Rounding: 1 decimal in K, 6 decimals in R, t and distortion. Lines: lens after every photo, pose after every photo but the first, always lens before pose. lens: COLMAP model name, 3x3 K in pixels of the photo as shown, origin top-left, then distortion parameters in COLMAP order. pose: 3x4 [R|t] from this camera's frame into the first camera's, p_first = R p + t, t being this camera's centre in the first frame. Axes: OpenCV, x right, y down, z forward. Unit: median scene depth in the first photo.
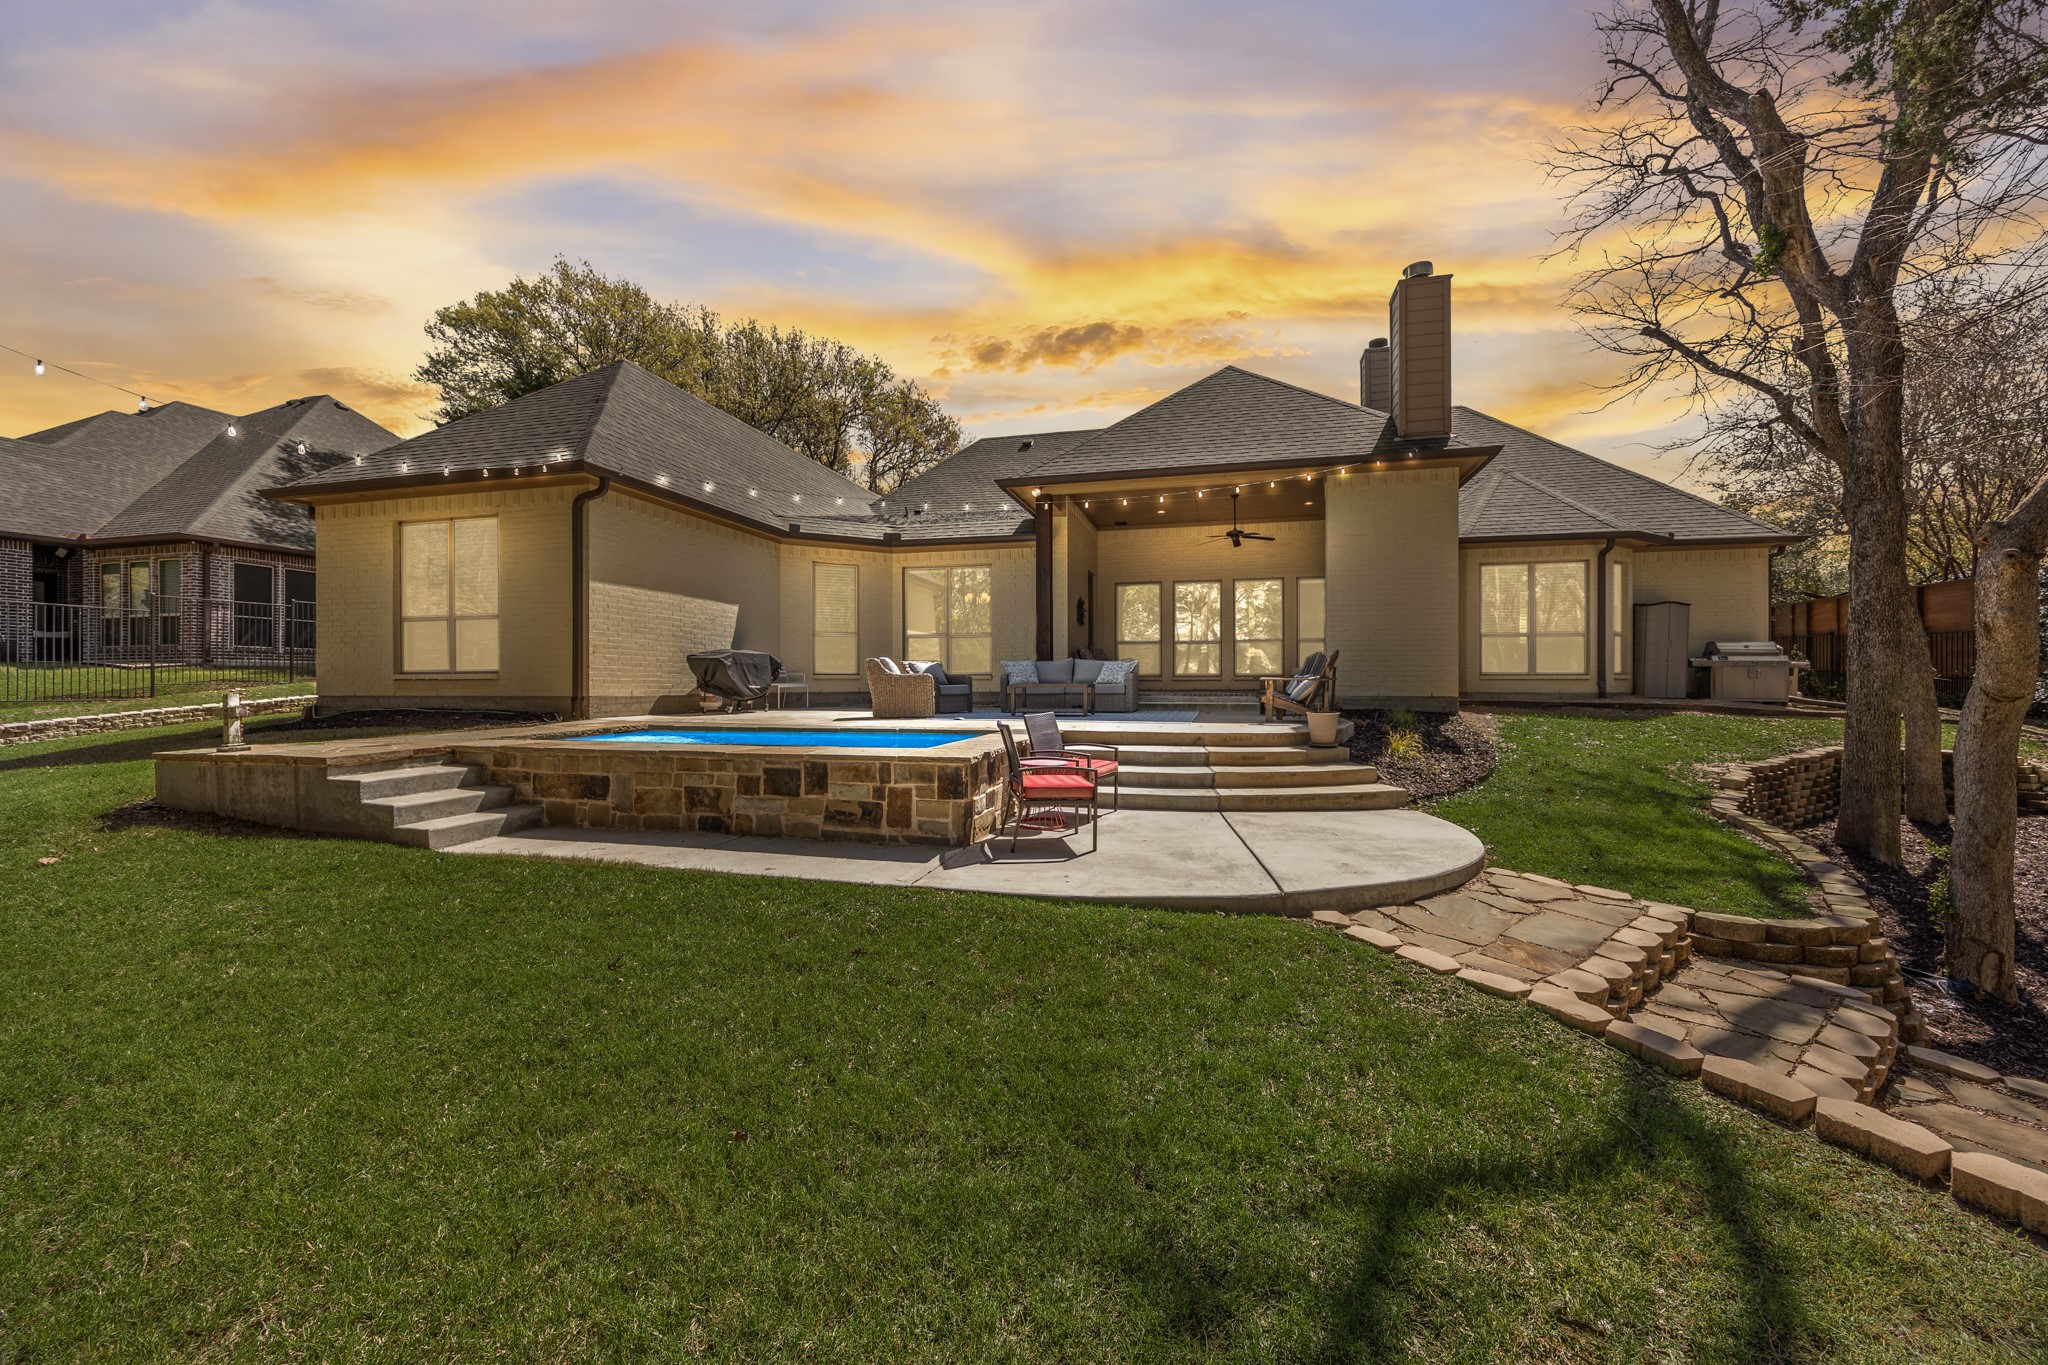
lens RADIAL K [[793.5, 0, 1028.5], [0, 793.5, 674.7], [0, 0, 1]] dist [0.001964, 0.000274]
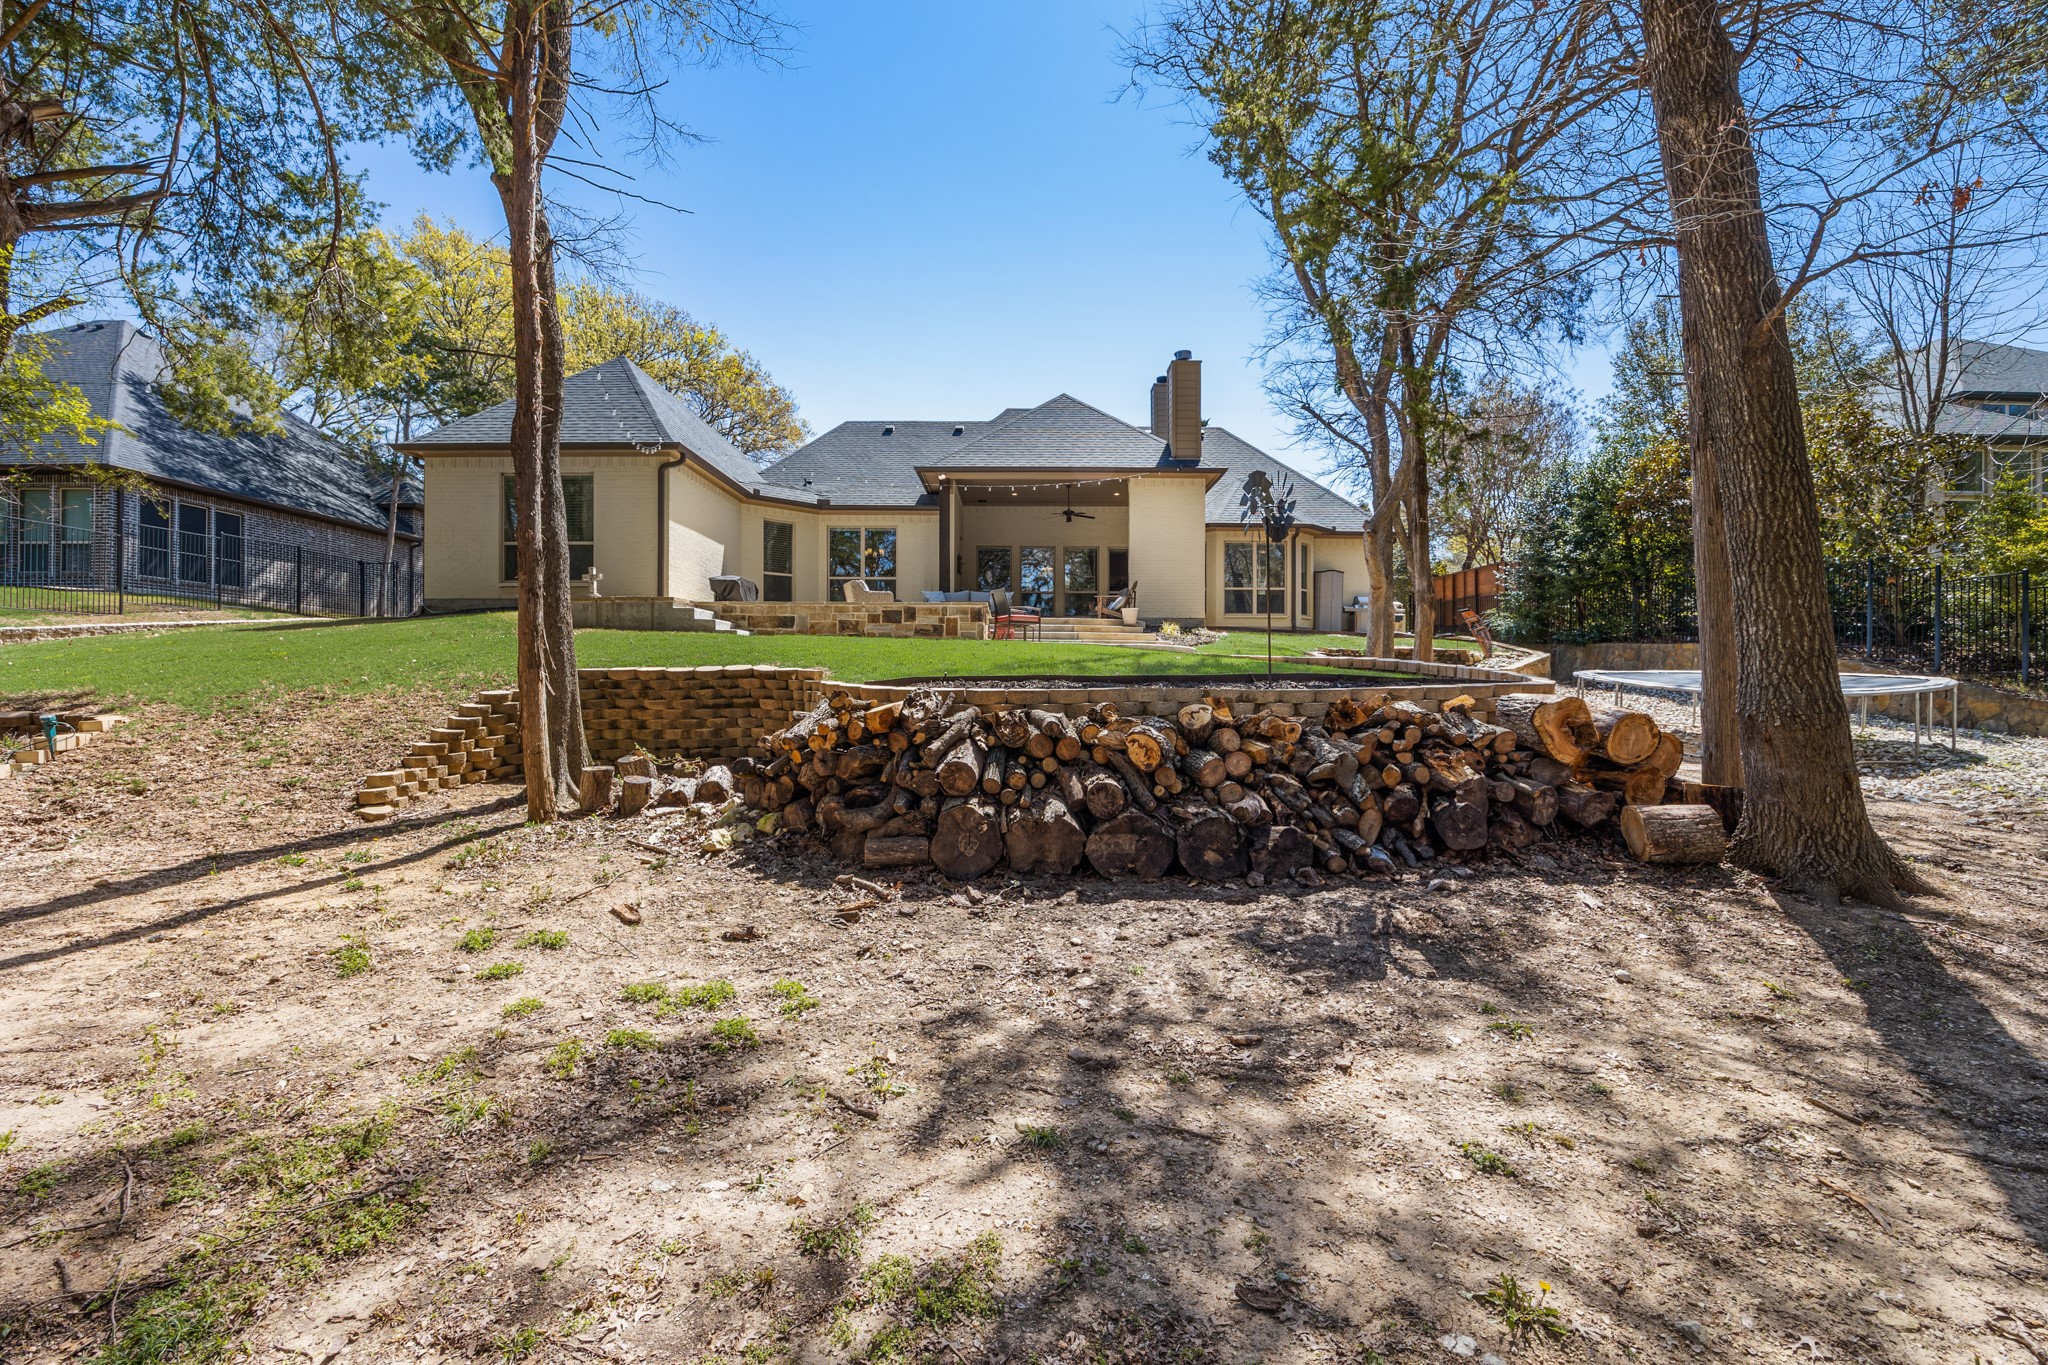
lens RADIAL K [[896.0, 0, 1017.6], [0, 896.0, 682.2], [0, 0, 1]] dist [-0.013896, 0.000043]
pose [[0.964194, 0.001310, 0.265193, -0.270900], [-0.005689, 0.999860, 0.015745, 0.110913], [-0.265135, -0.016690, 0.964067, -0.579987]]
